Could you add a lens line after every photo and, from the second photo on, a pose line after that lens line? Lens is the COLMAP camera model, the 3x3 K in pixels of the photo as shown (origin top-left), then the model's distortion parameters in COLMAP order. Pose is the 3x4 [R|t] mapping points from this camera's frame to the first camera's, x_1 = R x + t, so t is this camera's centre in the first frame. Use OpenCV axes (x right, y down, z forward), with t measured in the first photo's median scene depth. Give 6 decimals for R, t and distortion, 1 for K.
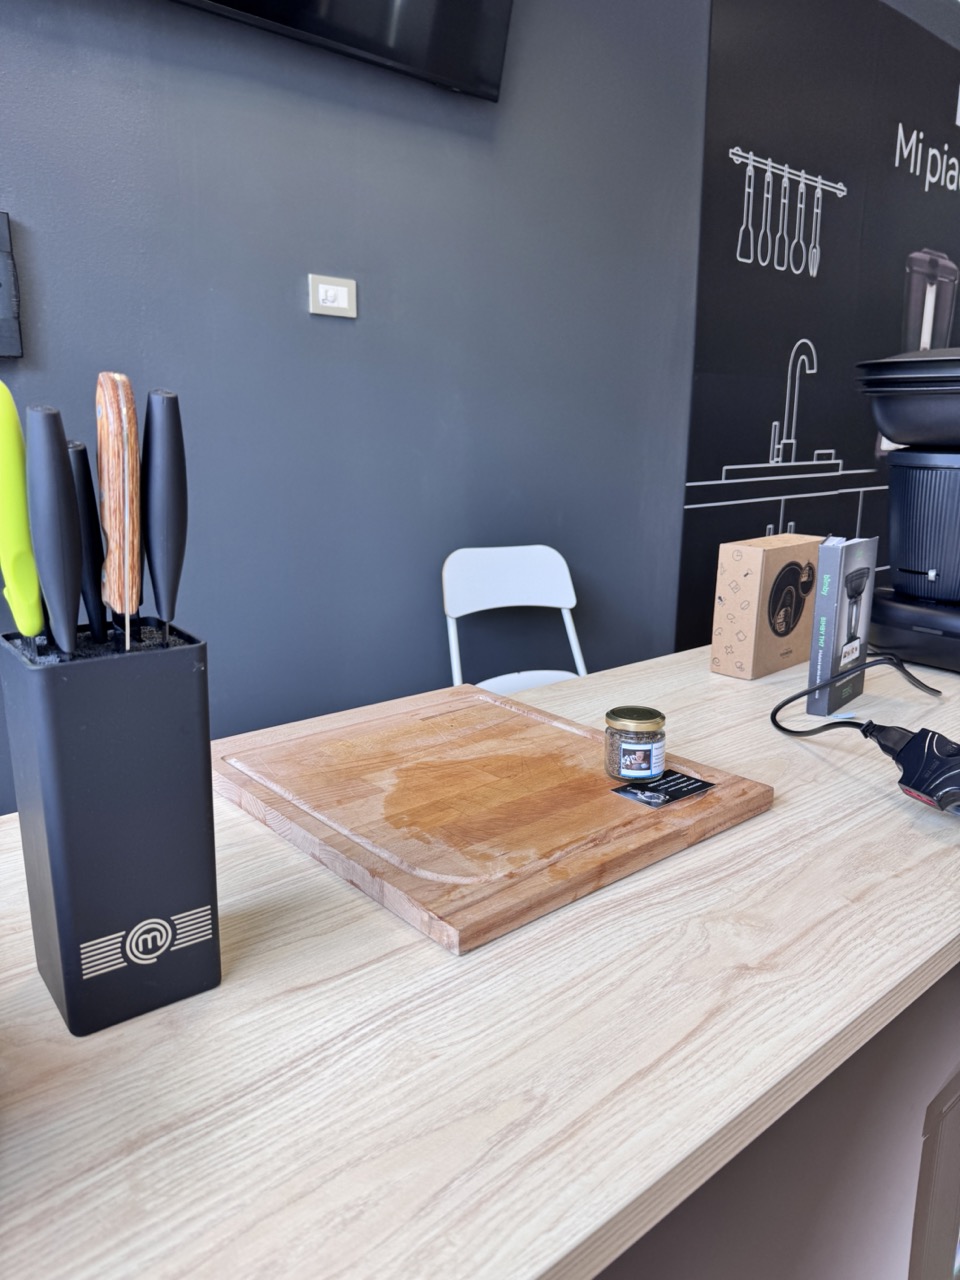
lens RADIAL K [[899.4, 0, 500.7], [0, 899.4, 636.6], [0, 0, 1]] dist [0.034716, -0.058703]
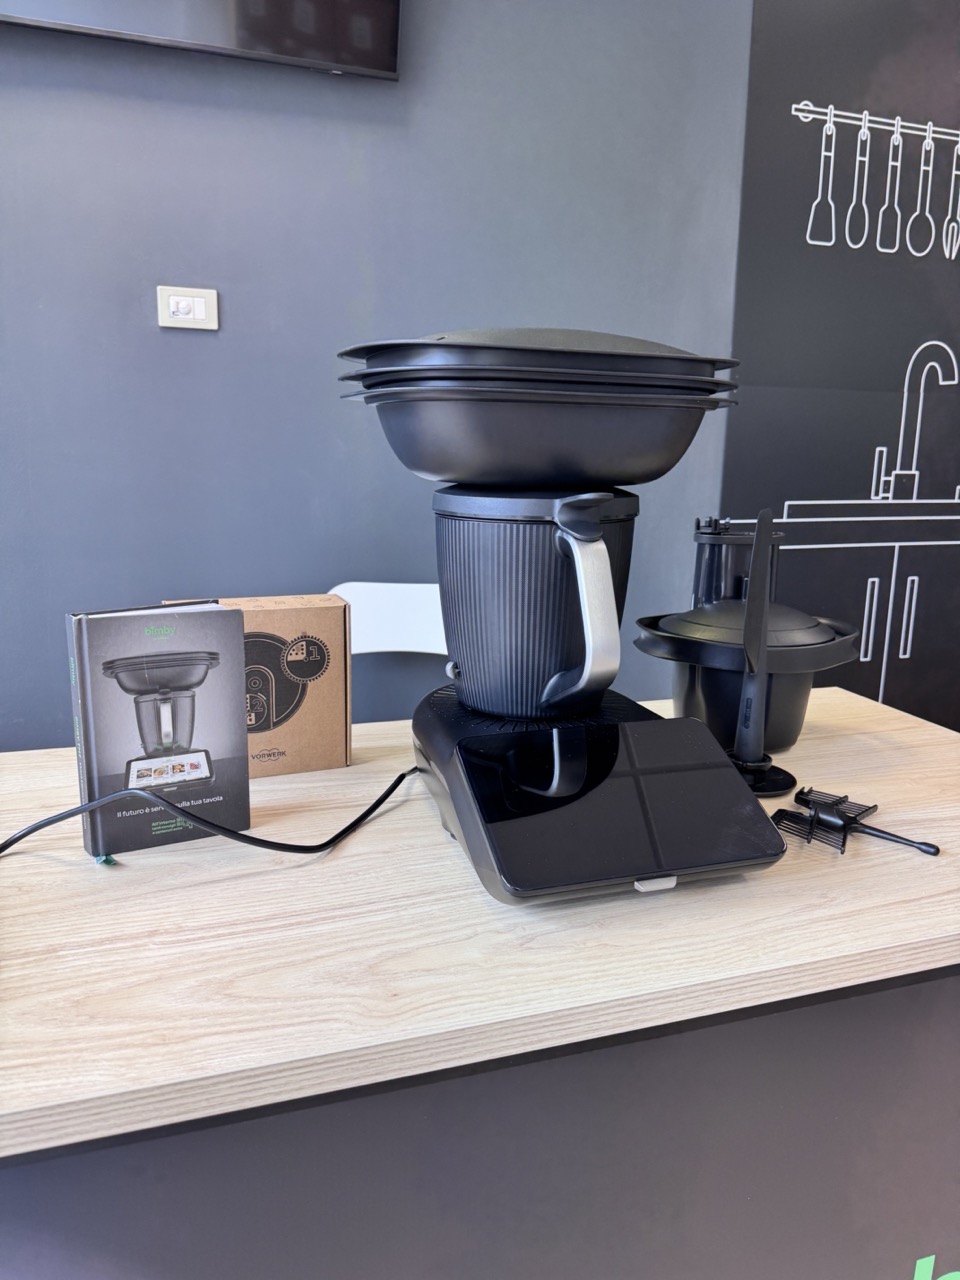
lens RADIAL K [[899.4, 0, 500.7], [0, 899.4, 636.6], [0, 0, 1]] dist [0.034716, -0.058703]
pose [[0.916961, 0.093479, -0.387871, 0.358876], [-0.102635, 0.994715, -0.002905, -0.044452], [0.385549, 0.042473, 0.921709, 0.184349]]
